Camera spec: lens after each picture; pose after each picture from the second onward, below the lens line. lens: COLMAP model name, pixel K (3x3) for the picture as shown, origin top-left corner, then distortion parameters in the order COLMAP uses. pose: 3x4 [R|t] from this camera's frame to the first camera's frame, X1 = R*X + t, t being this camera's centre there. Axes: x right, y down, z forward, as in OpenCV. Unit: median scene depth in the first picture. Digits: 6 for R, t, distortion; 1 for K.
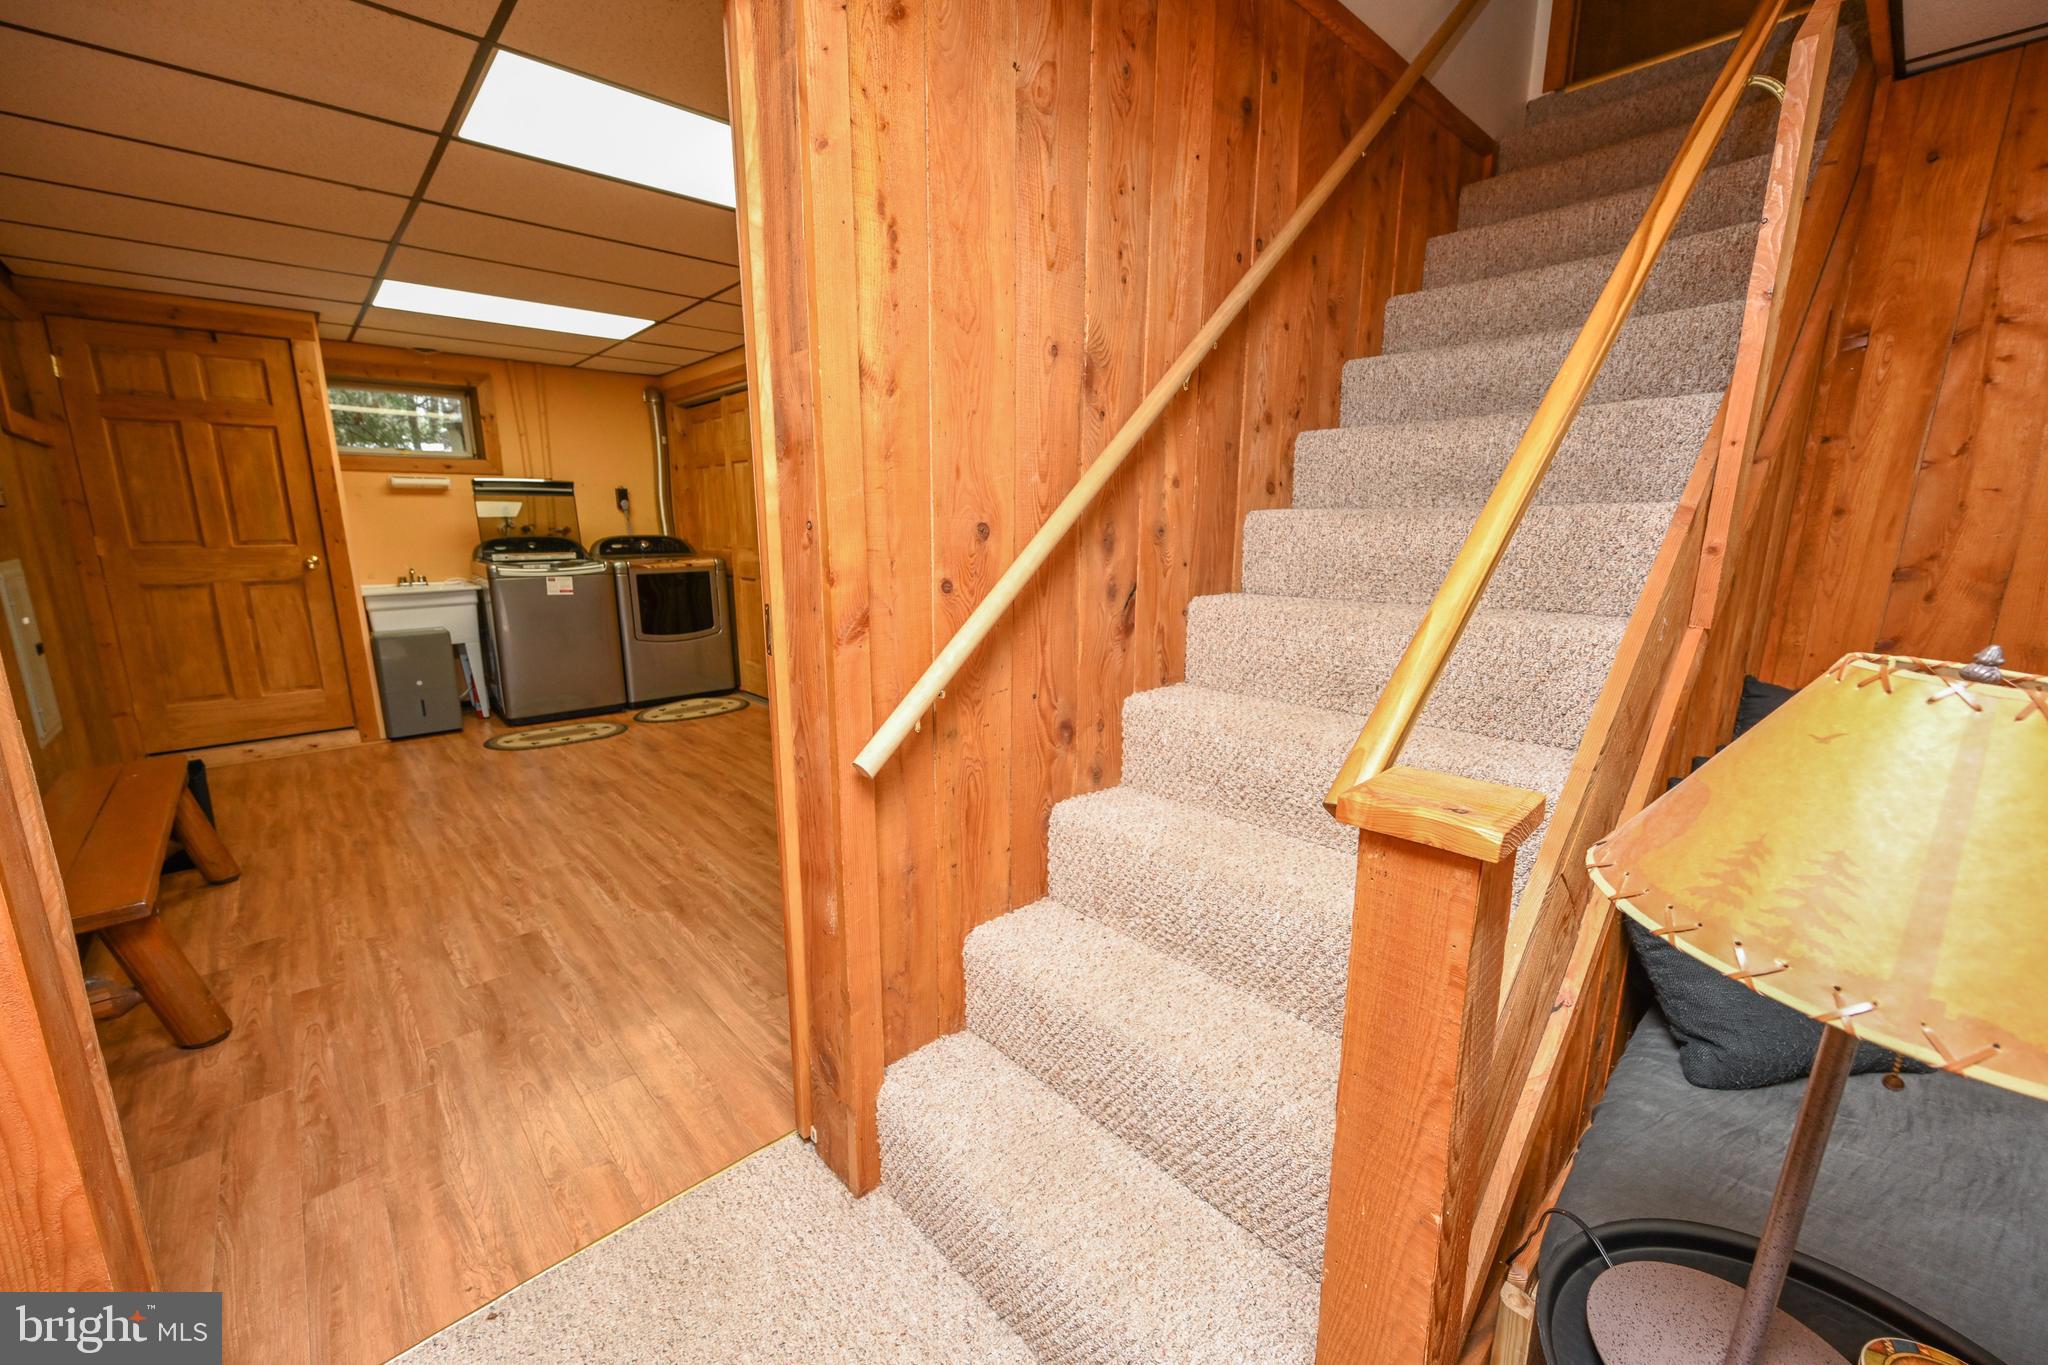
lens RADIAL K [[806.9, 0, 1020.2], [0, 806.9, 684.2], [0, 0, 1]] dist [-0.002456, 0.000327]
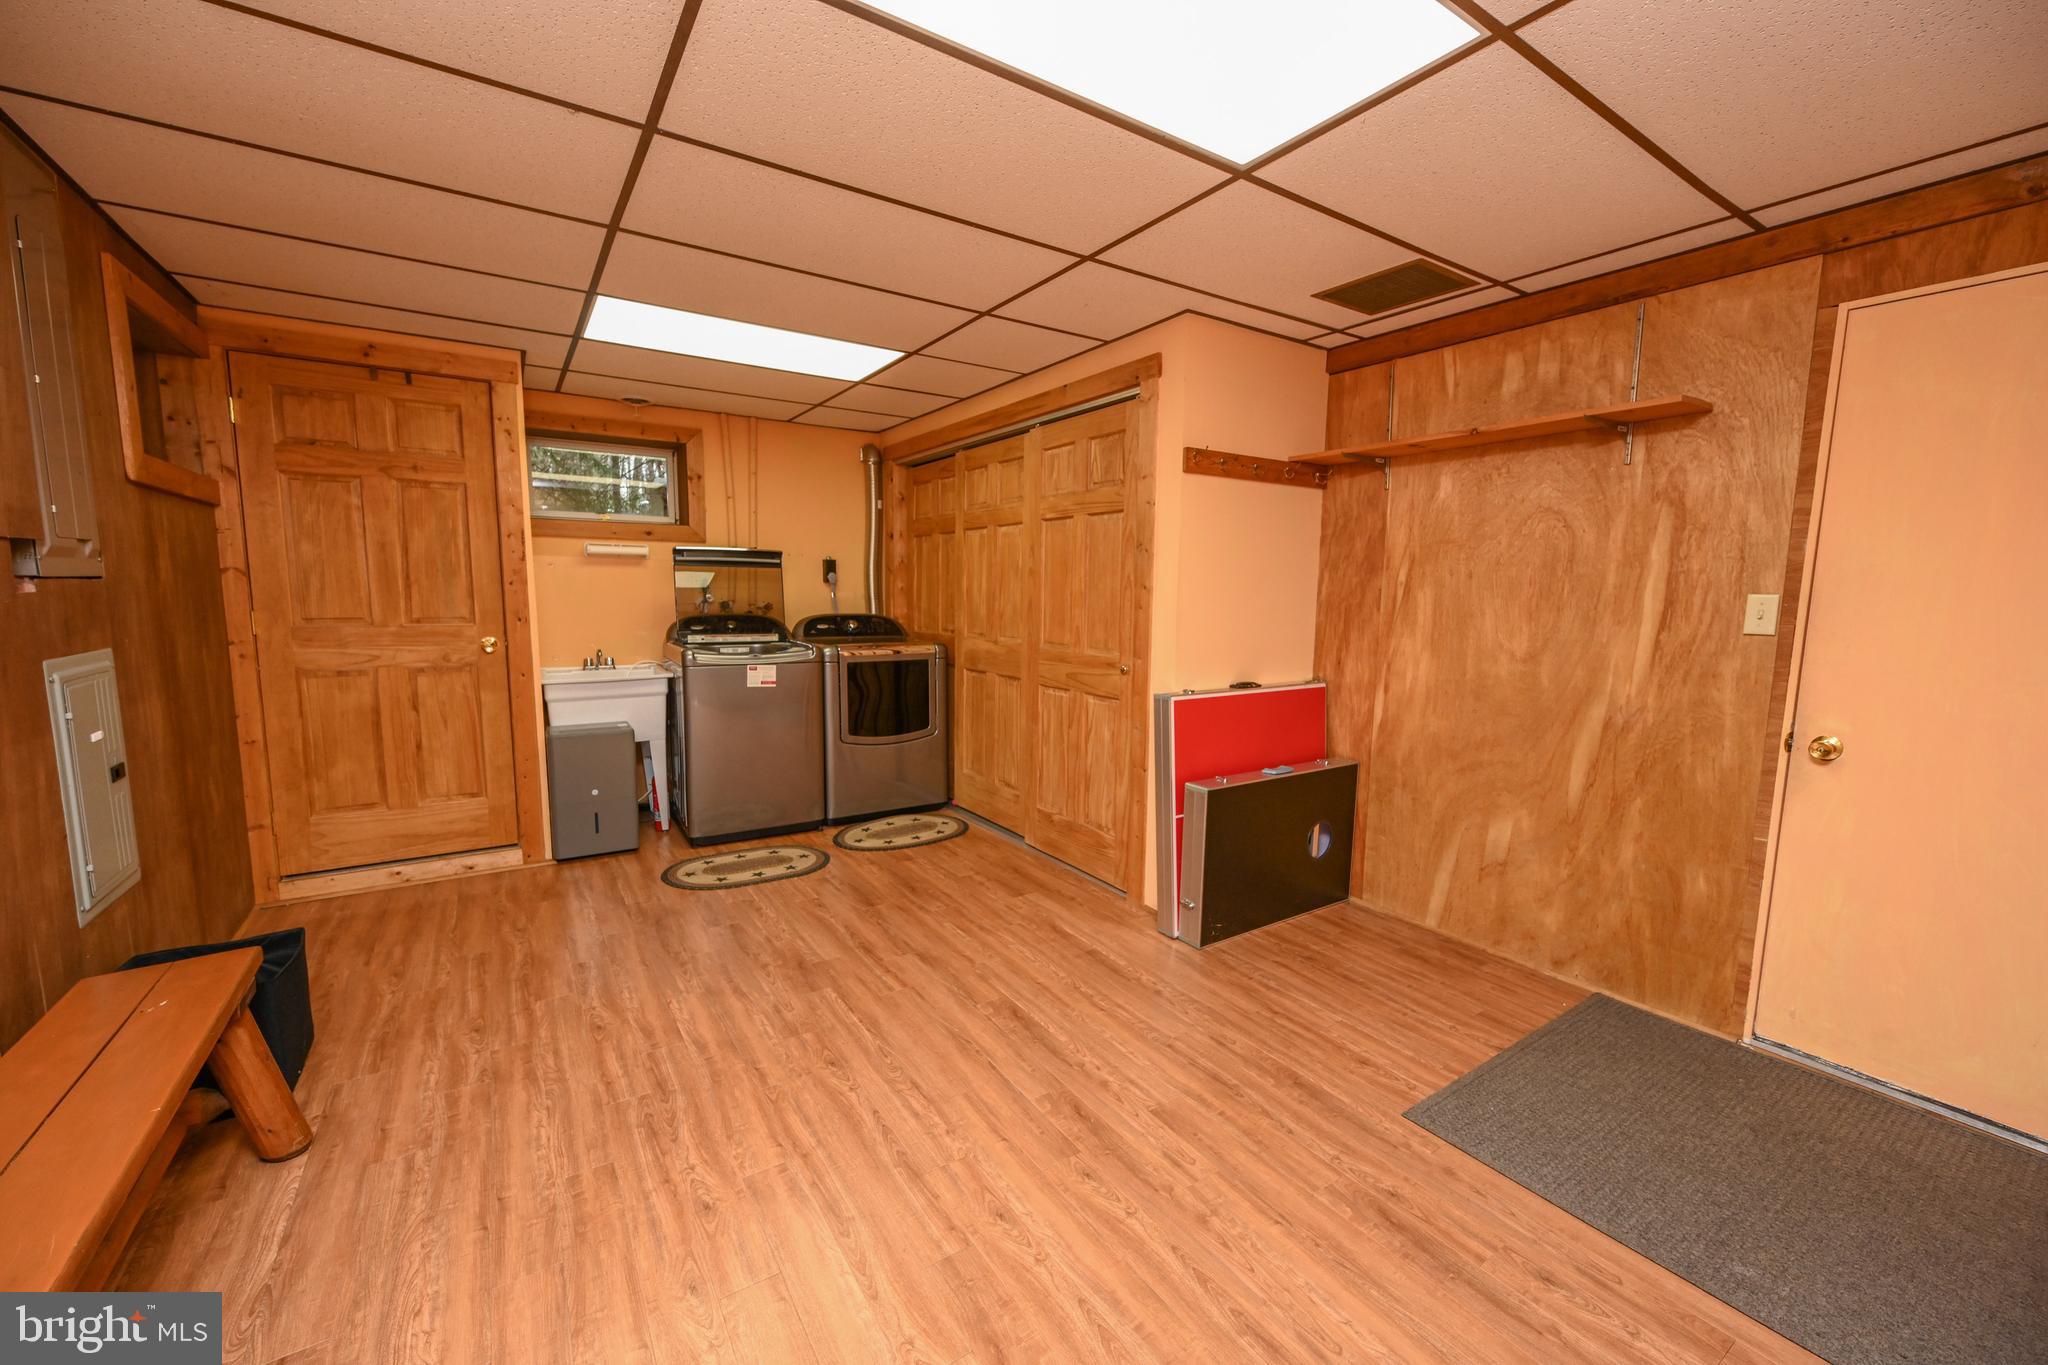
lens RADIAL K [[804.9, 0, 1028.0], [0, 804.9, 683.6], [0, 0, 1]] dist [0.000737, 0.000044]
pose [[0.987278, 0.032778, -0.155589, -0.205645], [-0.046139, 0.995476, -0.083058, -0.068685], [0.152162, 0.089180, 0.984324, 0.276621]]
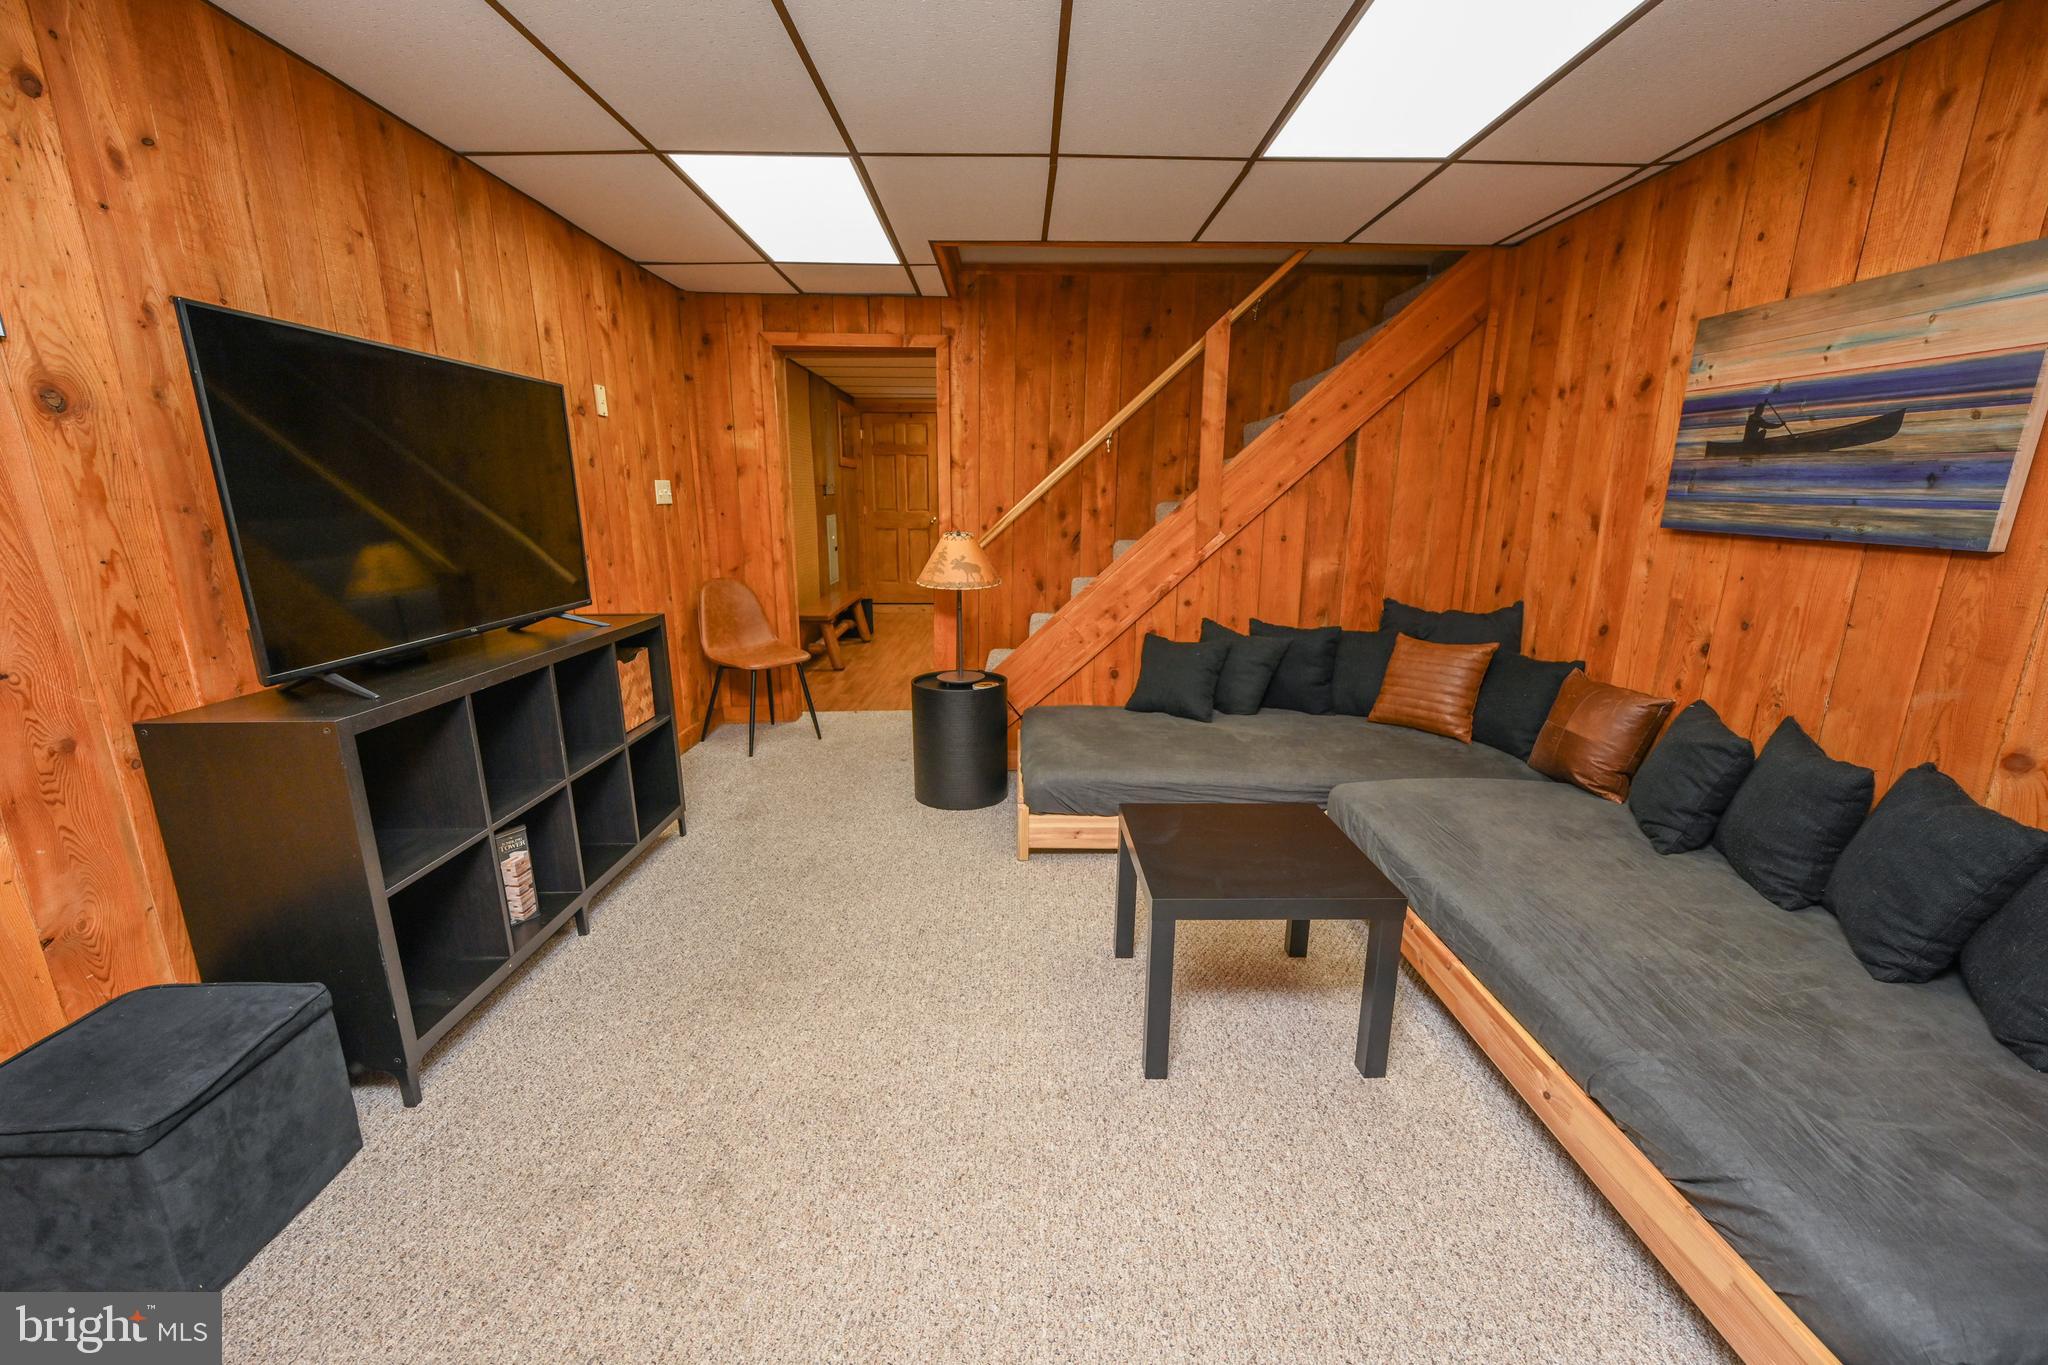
lens RADIAL K [[824.4, 0, 1024.4], [0, 824.4, 687.1], [0, 0, 1]] dist [-0.001229, 0.000697]
pose [[0.743873, 0.155894, -0.649884, 0.728927], [-0.138735, 0.987251, 0.078021, 0.072603], [0.653762, 0.032124, 0.756018, -0.426577]]
